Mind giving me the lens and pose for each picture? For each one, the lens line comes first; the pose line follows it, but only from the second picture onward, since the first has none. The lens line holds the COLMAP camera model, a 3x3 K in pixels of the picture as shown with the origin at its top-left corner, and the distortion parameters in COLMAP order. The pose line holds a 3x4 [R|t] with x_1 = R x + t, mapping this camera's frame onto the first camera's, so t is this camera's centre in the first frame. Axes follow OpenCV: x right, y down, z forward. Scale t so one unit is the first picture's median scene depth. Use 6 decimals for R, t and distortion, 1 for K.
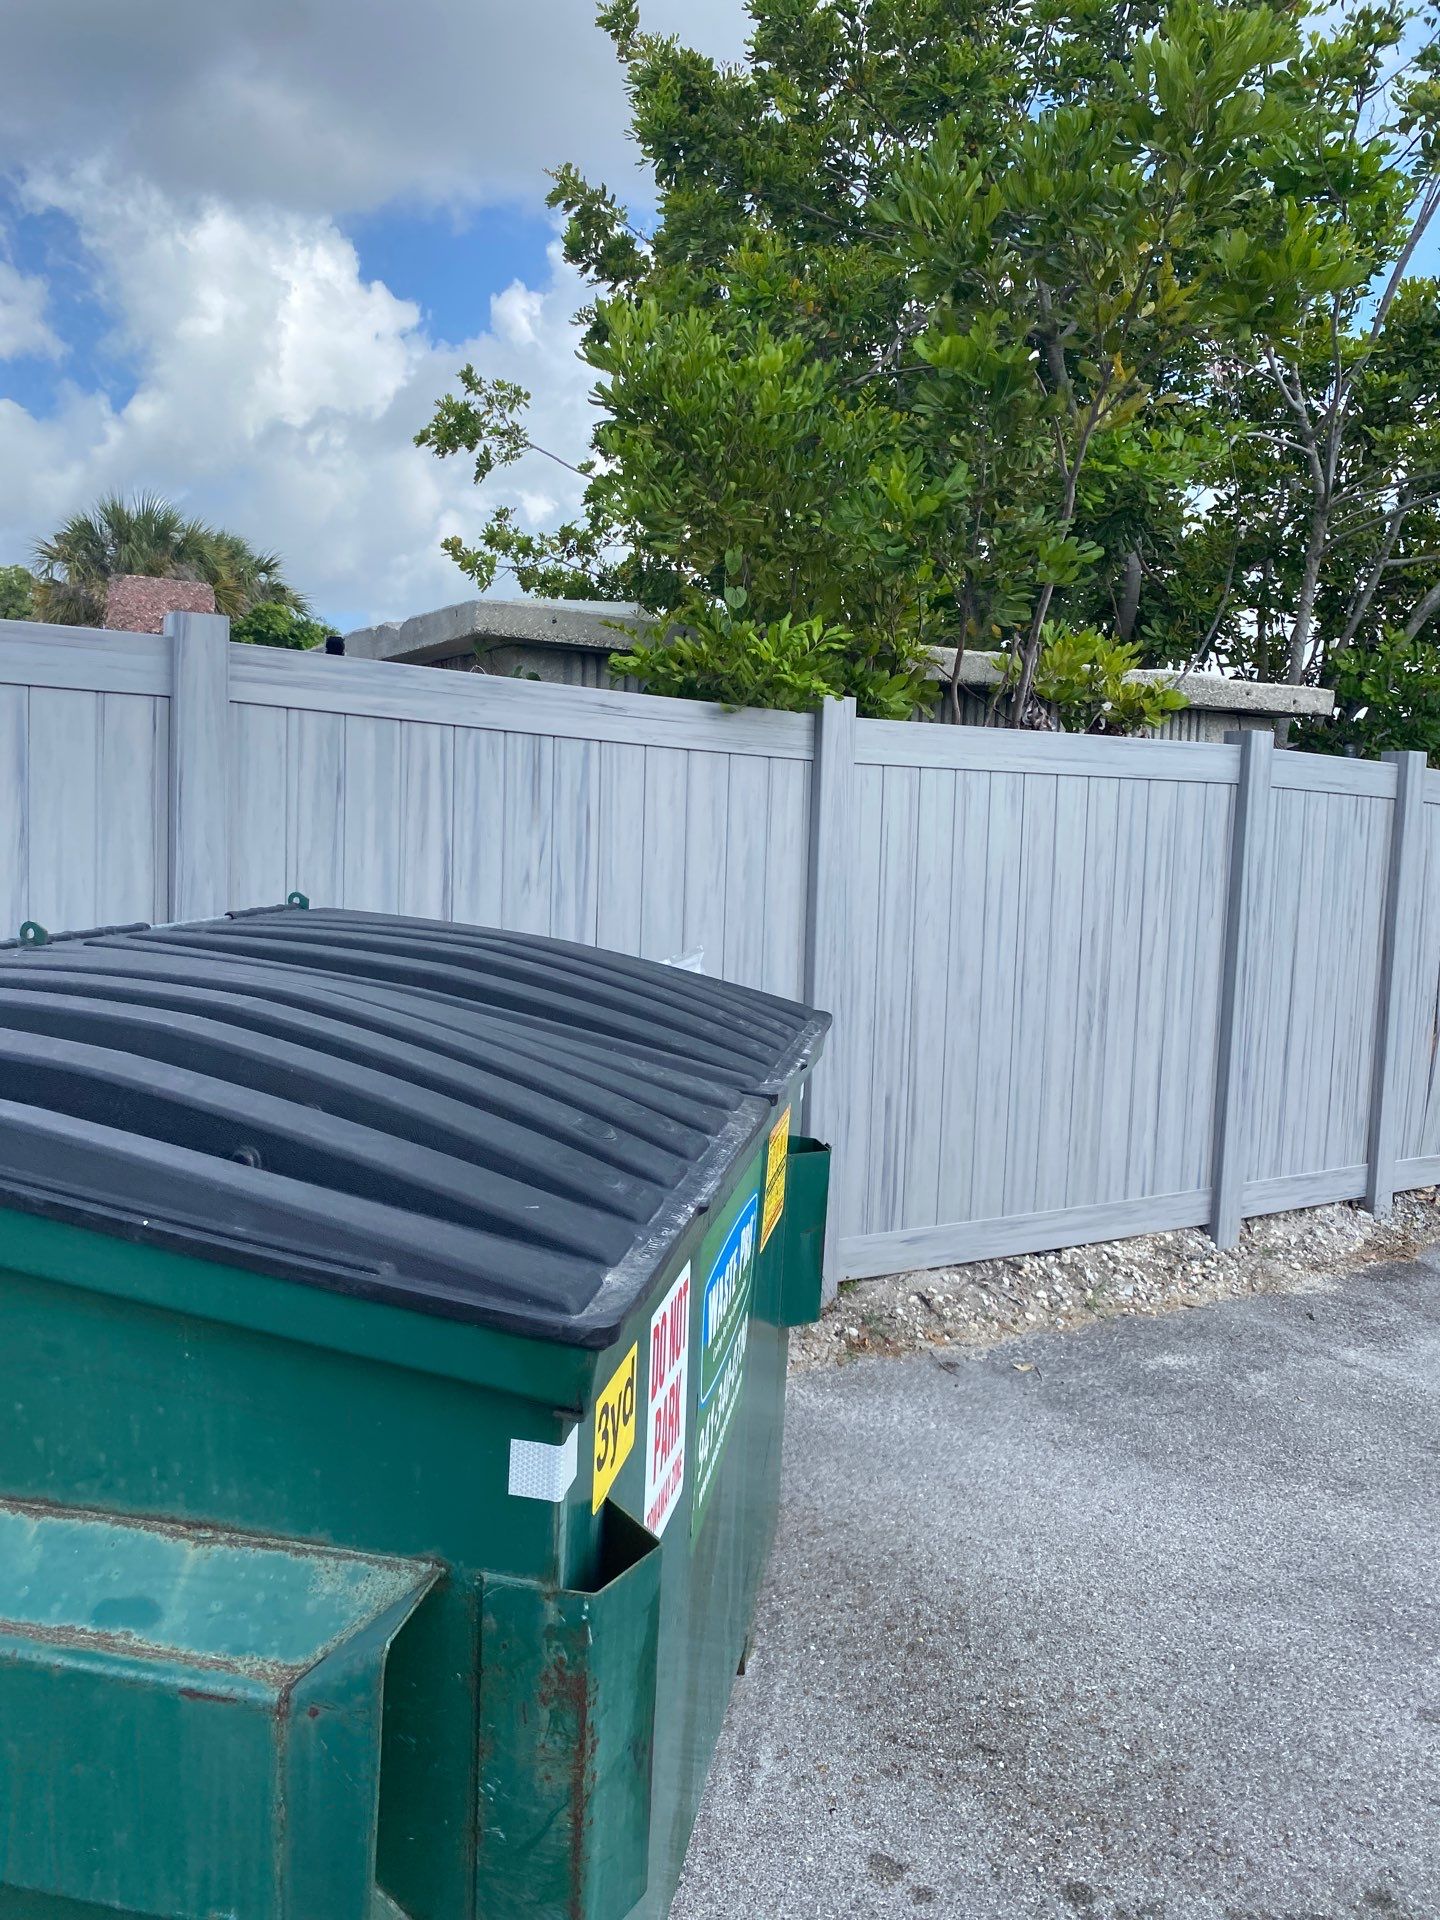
lens RADIAL K [[1461.9, 0, 691.2], [0, 1461.9, 981.6], [0, 0, 1]] dist [0.011832, -0.017861]
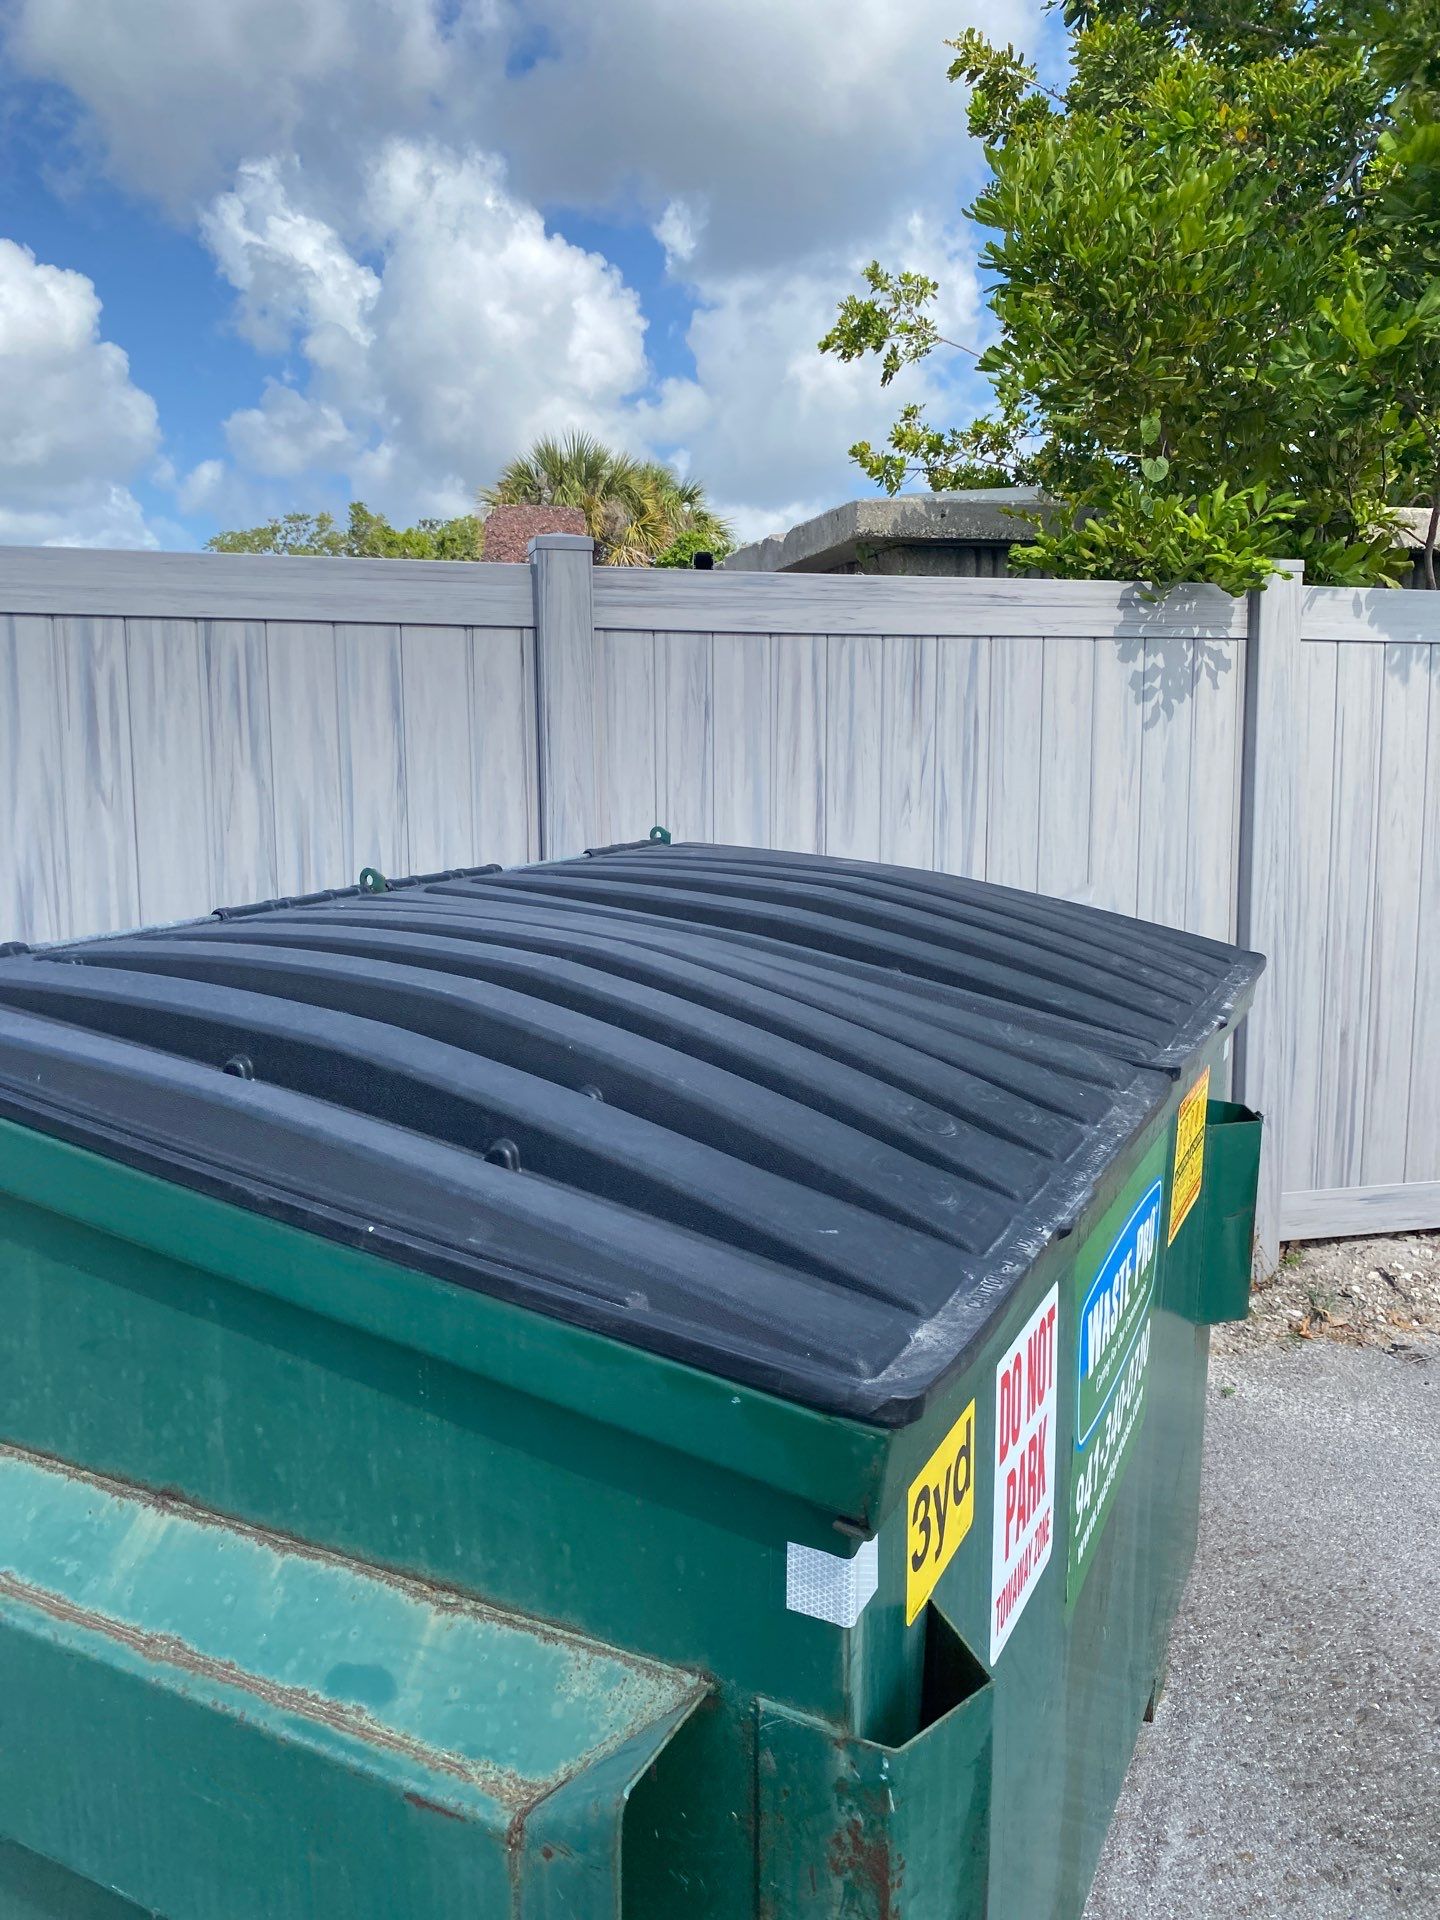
lens RADIAL K [[1461.9, 0, 694.9], [0, 1461.9, 949.4], [0, 0, 1]] dist [0.011832, -0.017861]
pose [[0.958831, -0.002936, -0.283962, 0.014483], [0.013317, 0.999311, 0.034634, -0.008639], [0.283665, -0.036990, 0.958210, 0.068468]]
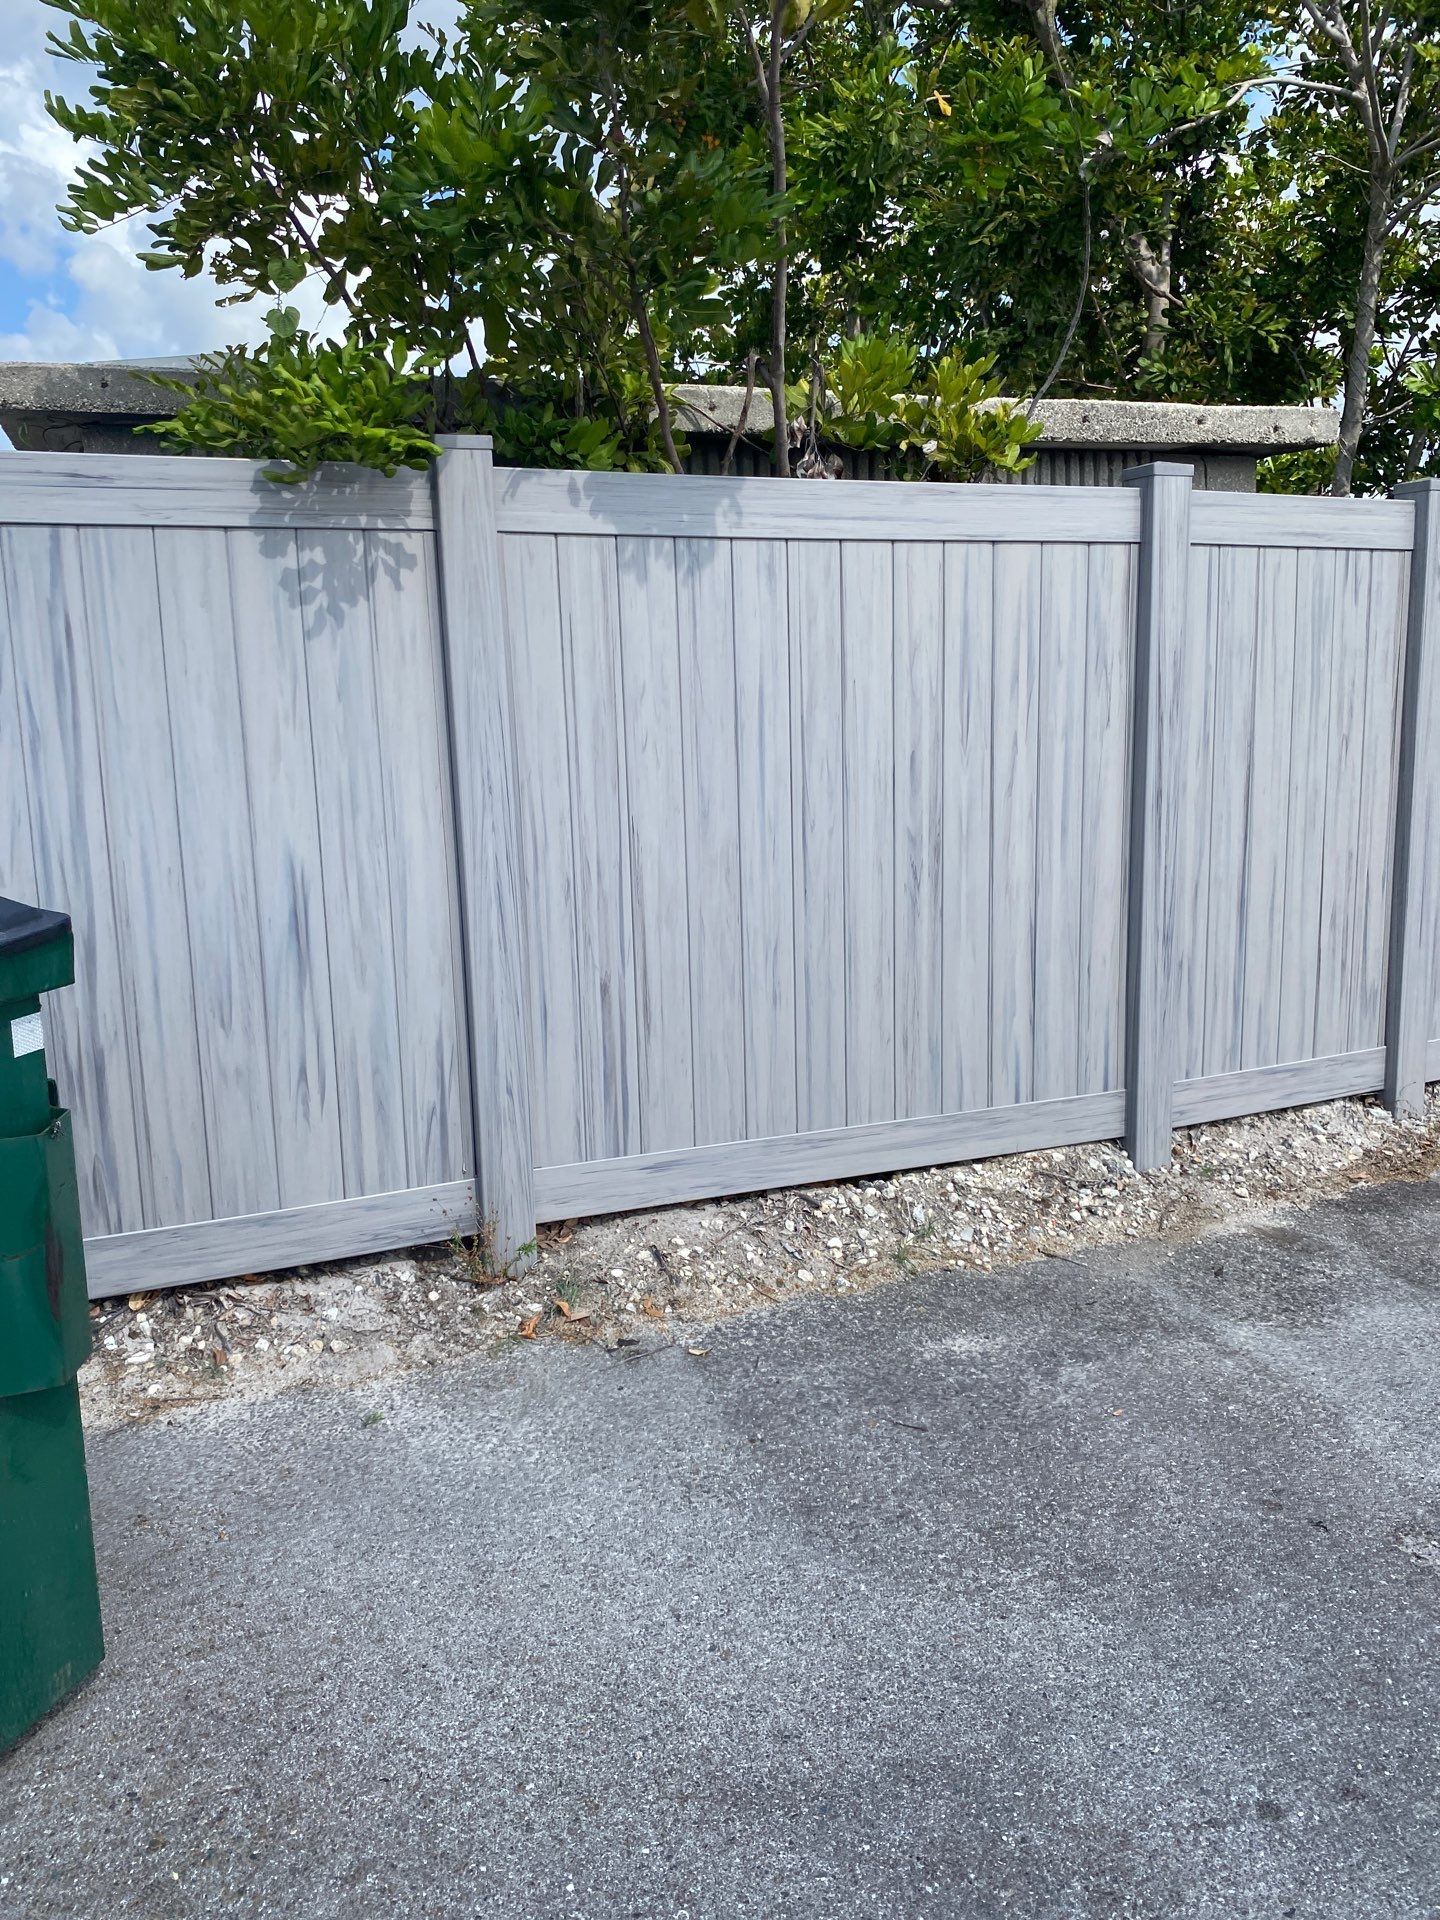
lens RADIAL K [[1461.9, 0, 699.5], [0, 1461.9, 936.0], [0, 0, 1]] dist [0.011832, -0.017861]
pose [[0.985645, -0.031750, -0.165821, 0.306980], [0.043869, 0.996586, 0.069942, -0.000296], [0.163035, -0.076212, 0.983672, 0.262298]]
